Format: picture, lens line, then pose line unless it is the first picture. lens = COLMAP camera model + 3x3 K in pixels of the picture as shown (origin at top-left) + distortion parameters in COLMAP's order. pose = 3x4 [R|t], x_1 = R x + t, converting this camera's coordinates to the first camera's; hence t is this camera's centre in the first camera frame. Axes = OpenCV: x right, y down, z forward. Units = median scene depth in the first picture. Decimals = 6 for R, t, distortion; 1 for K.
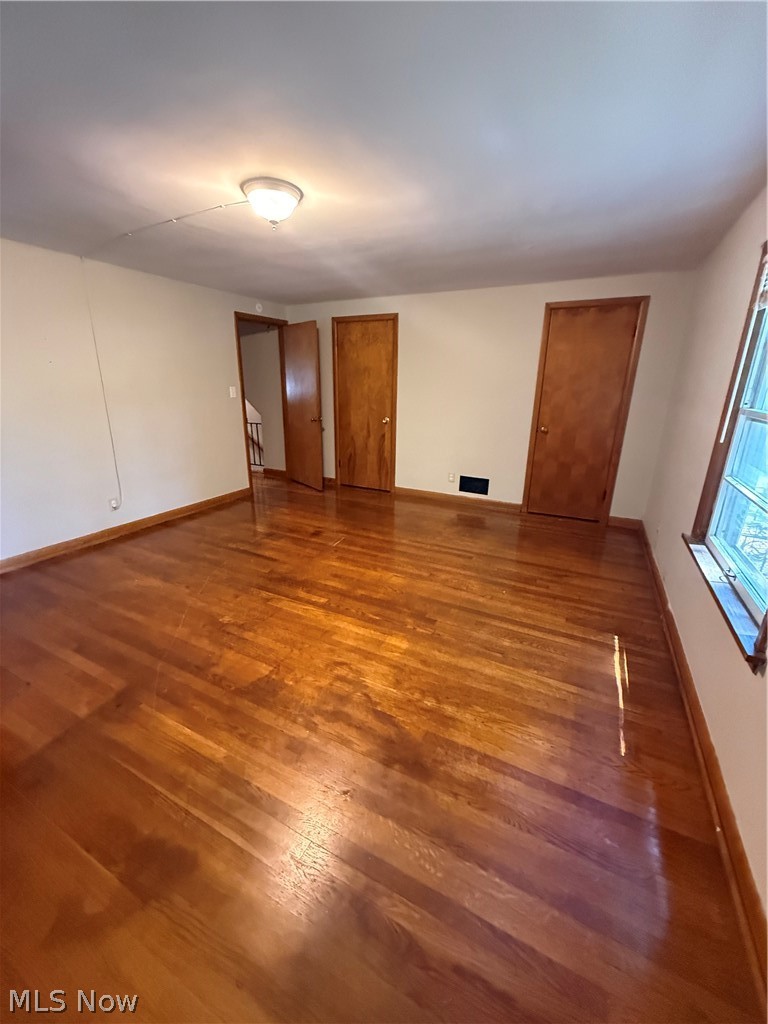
lens RADIAL K [[409.4, 0, 383.2], [0, 409.4, 505.3], [0, 0, 1]] dist [0.004567, 0.000051]
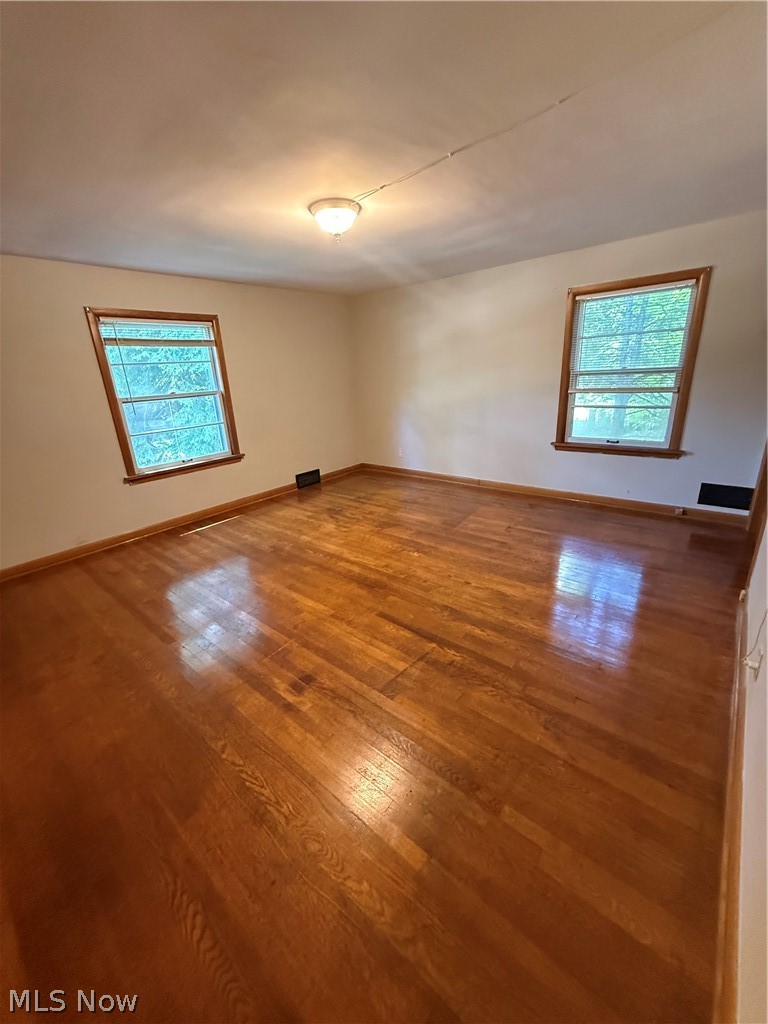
lens RADIAL K [[409.4, 0, 382.1], [0, 409.4, 511.1], [0, 0, 1]] dist [0.004567, 0.000051]
pose [[-0.972302, -0.036879, 0.230799, -0.591747], [0.106676, 0.808601, 0.578605, -0.619025], [-0.207963, 0.587200, -0.782271, 2.024134]]
